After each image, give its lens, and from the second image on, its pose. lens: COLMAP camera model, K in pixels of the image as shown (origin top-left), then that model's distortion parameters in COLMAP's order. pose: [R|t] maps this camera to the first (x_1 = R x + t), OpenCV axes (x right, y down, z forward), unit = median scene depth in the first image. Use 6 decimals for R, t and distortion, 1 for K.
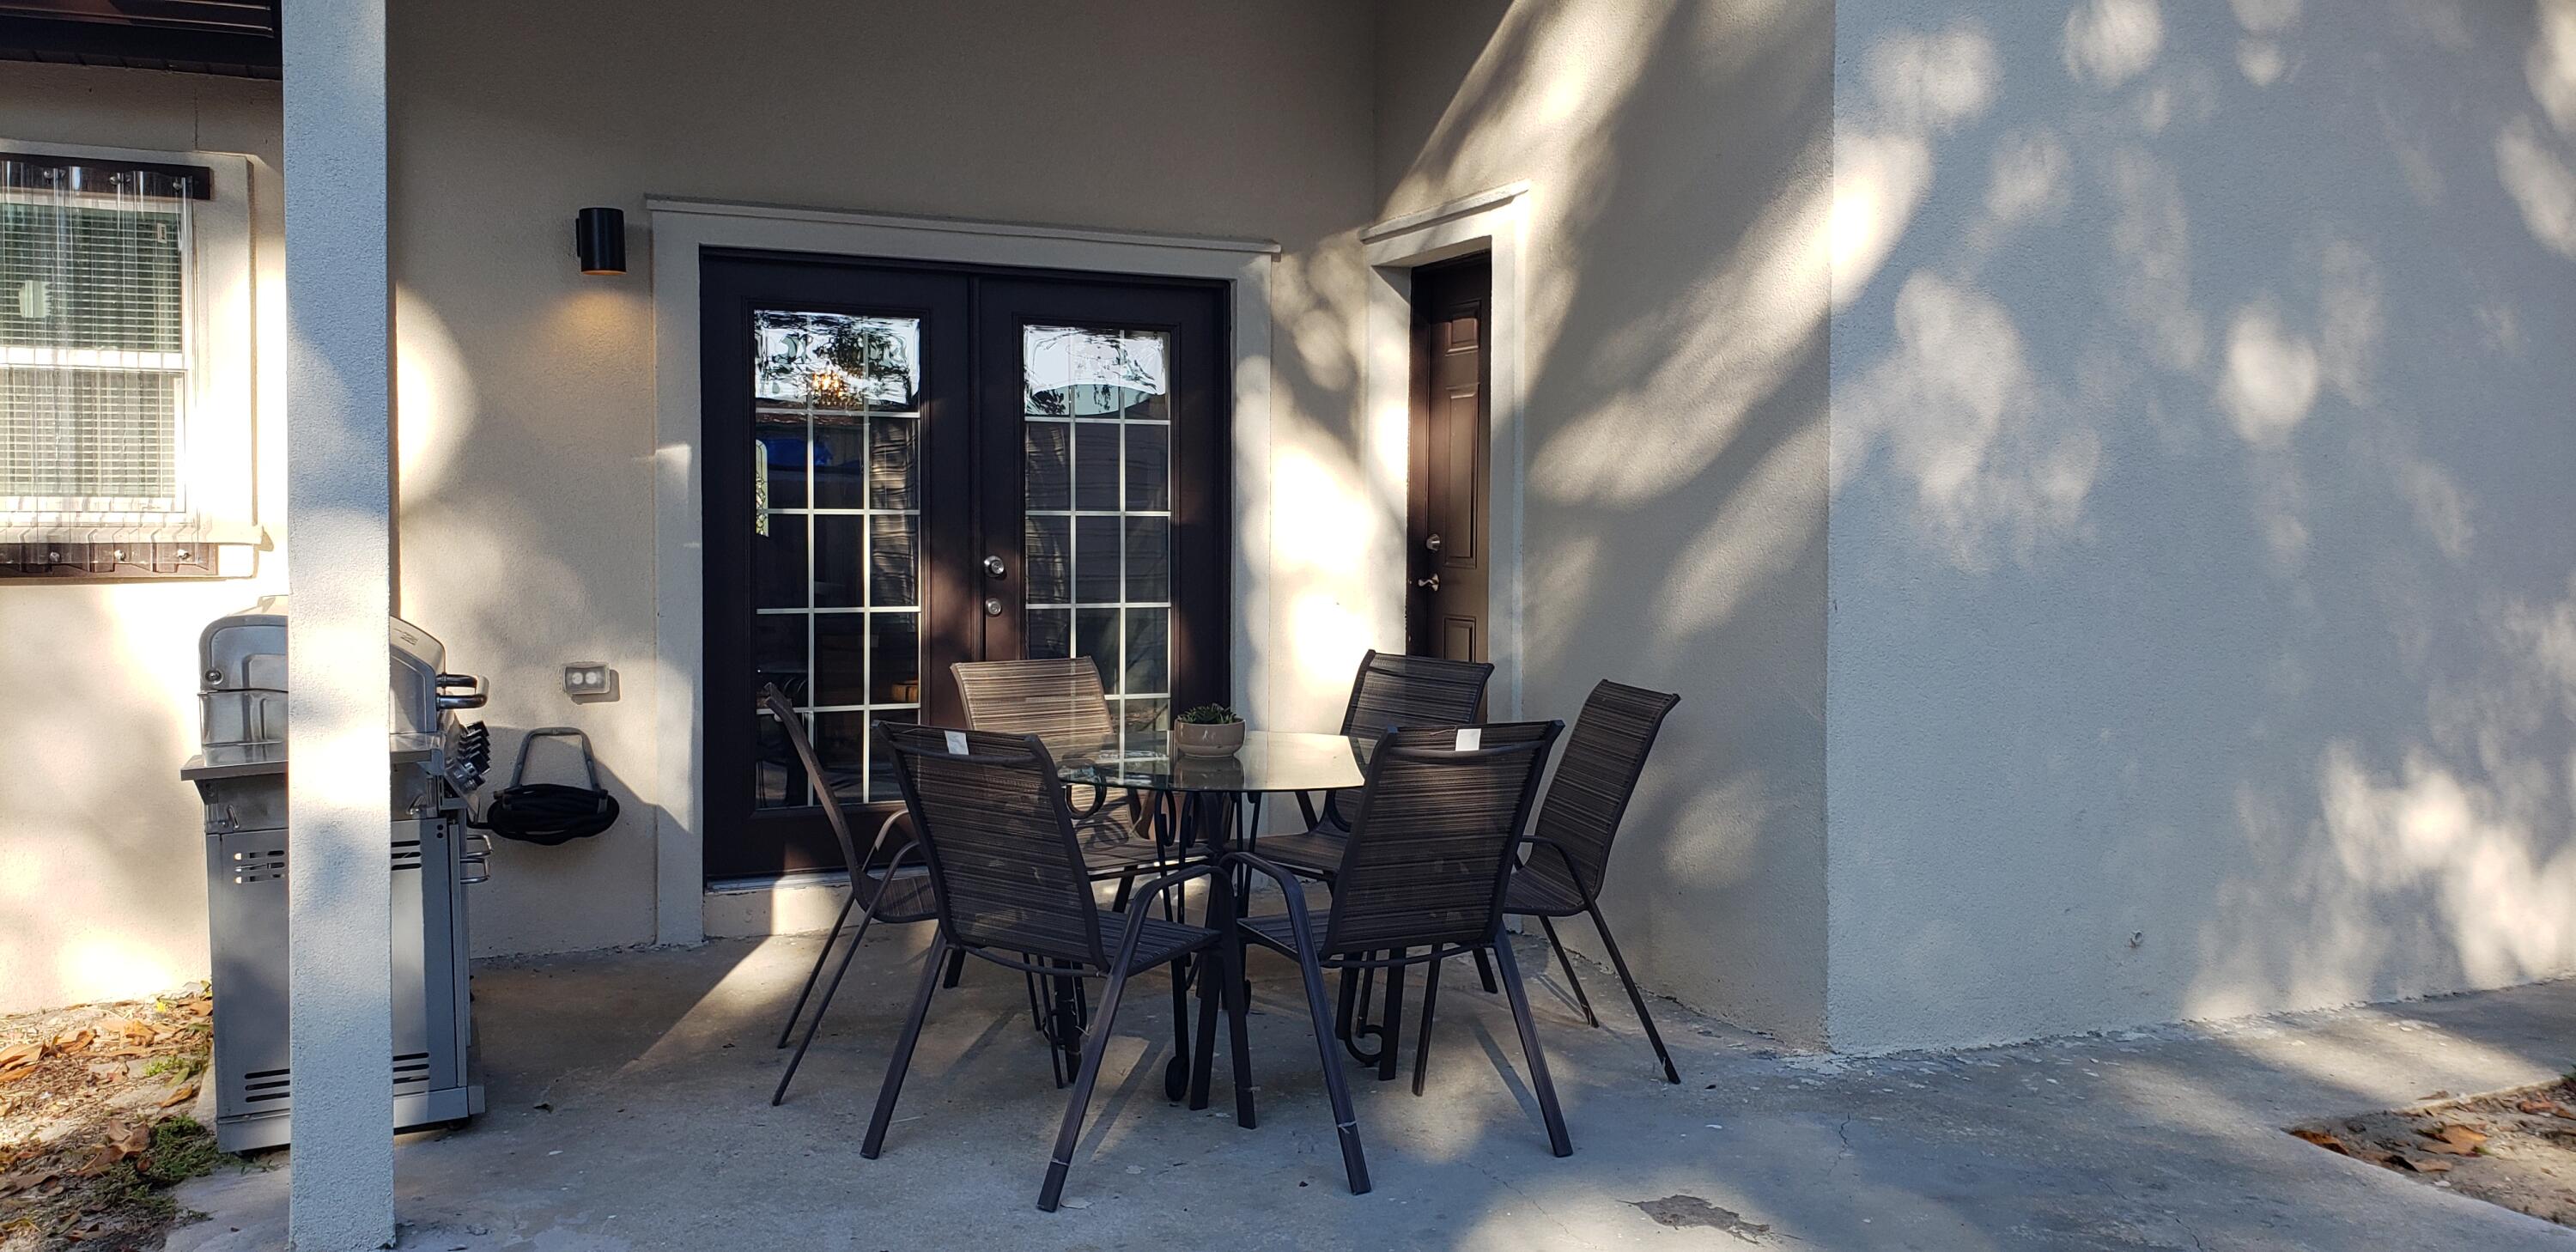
lens RADIAL K [[2033.7, 0, 1265.6], [0, 2033.7, 598.7], [0, 0, 1]] dist [0.052728, -0.050062]
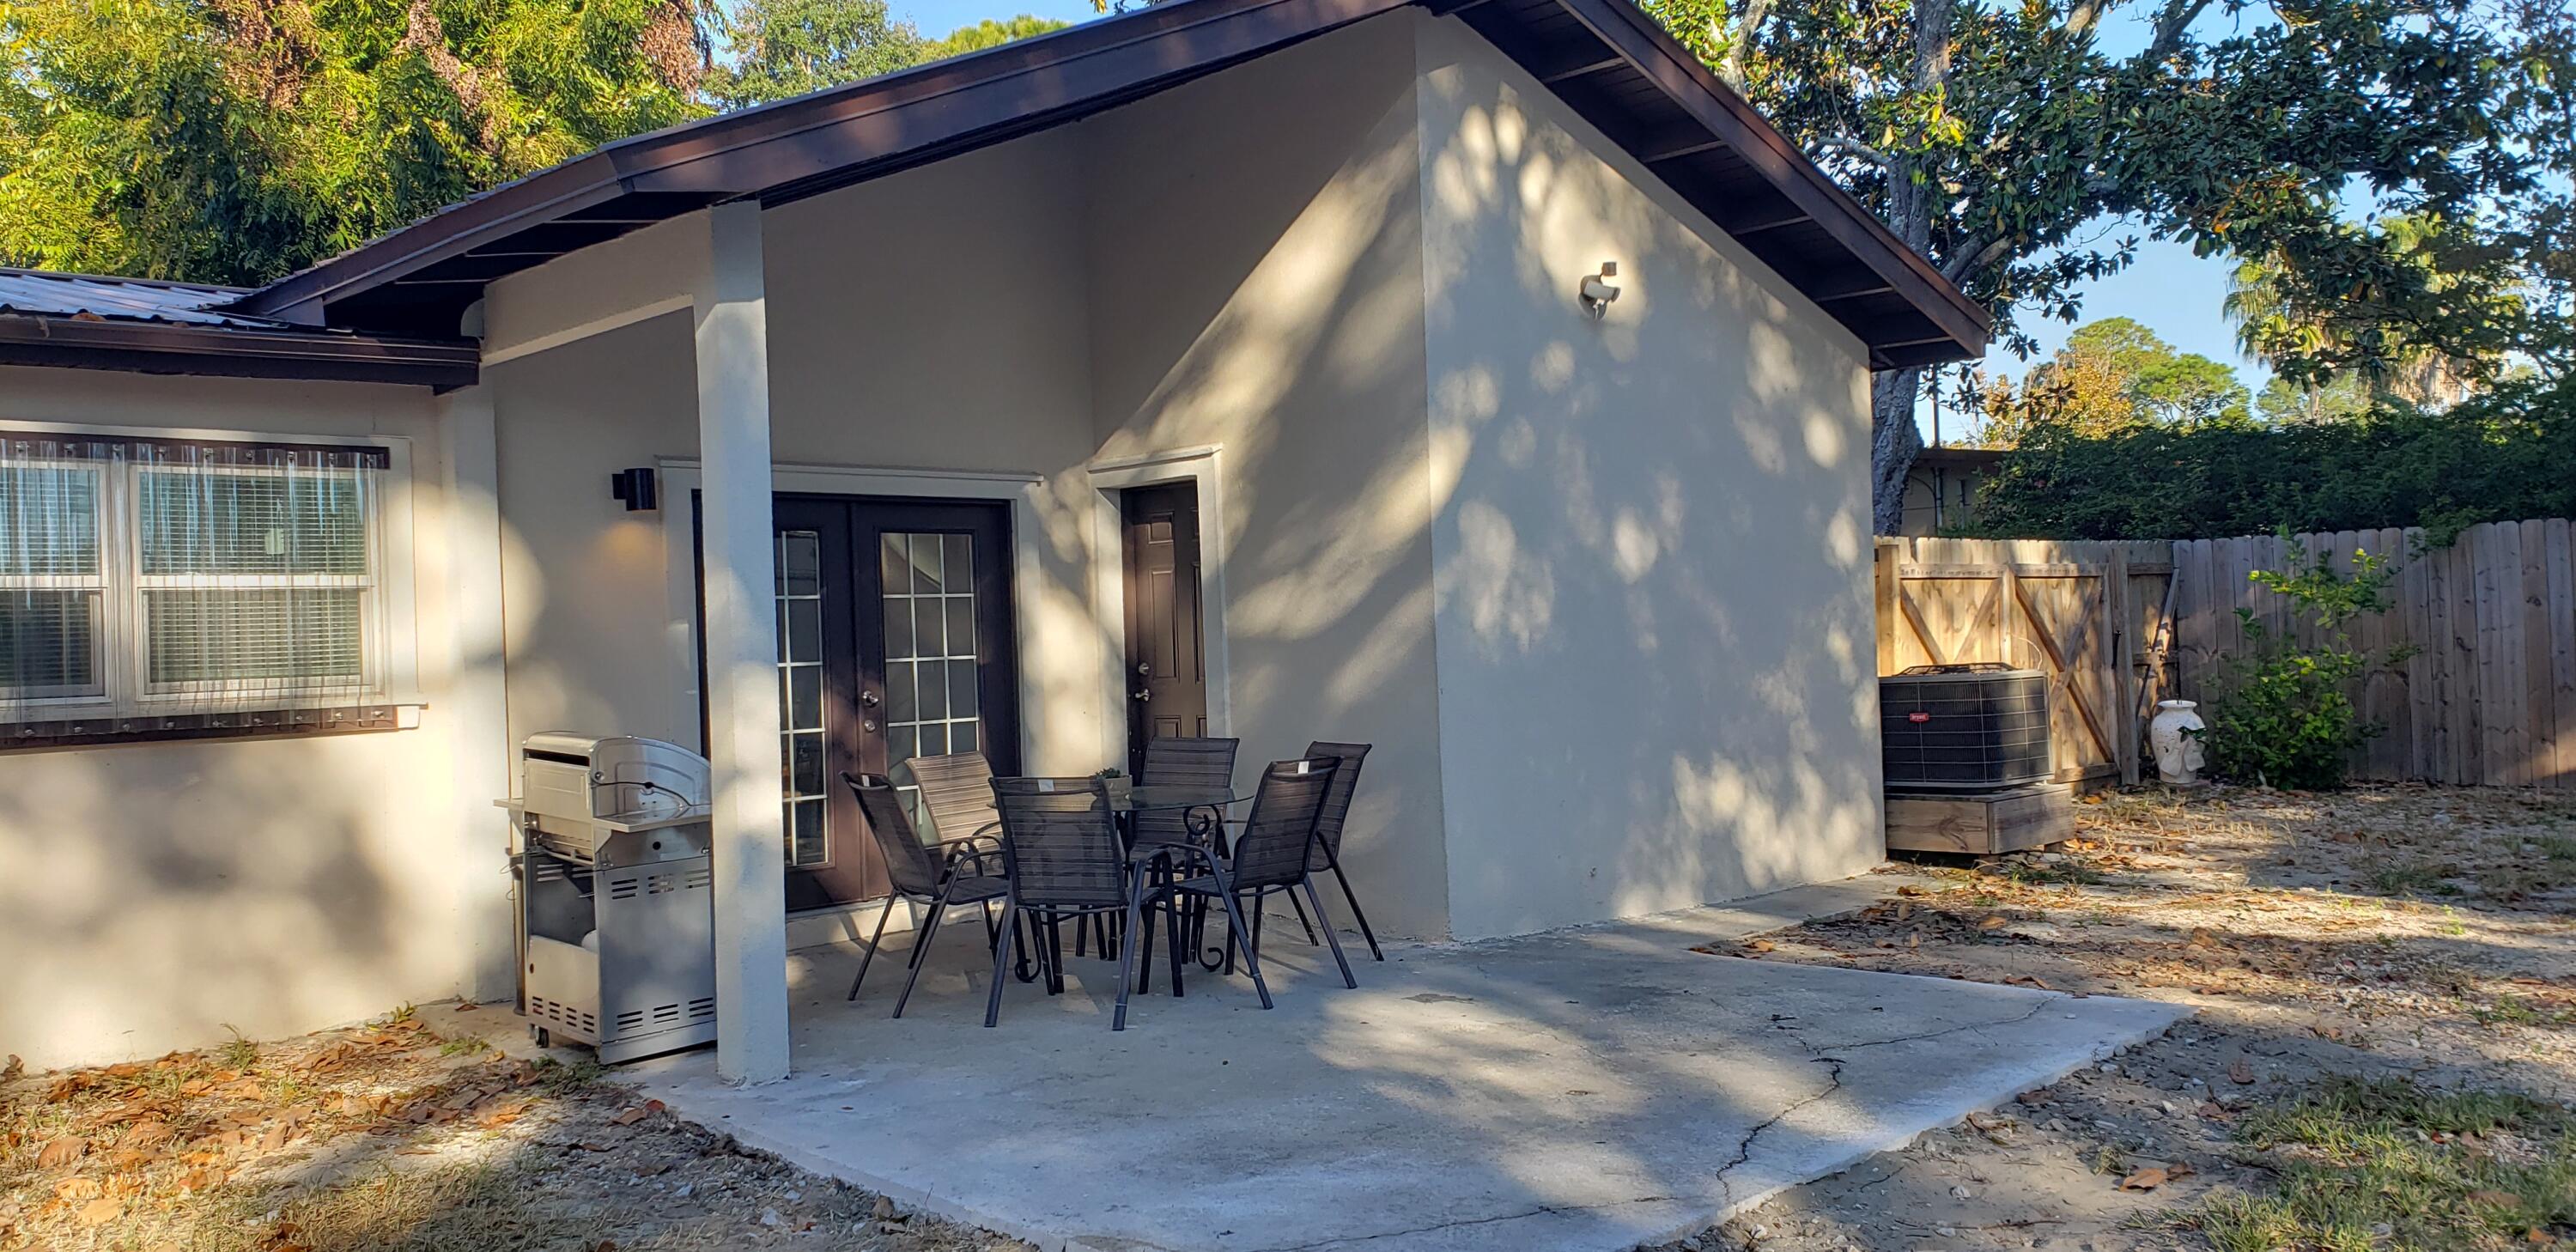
lens RADIAL K [[2033.7, 0, 1305.6], [0, 2033.7, 630.0], [0, 0, 1]] dist [0.052728, -0.050062]
pose [[0.935810, -0.041716, 0.350029, -0.396840], [0.060683, 0.997213, -0.043392, 0.020820], [-0.347243, 0.061848, 0.935733, -0.547665]]
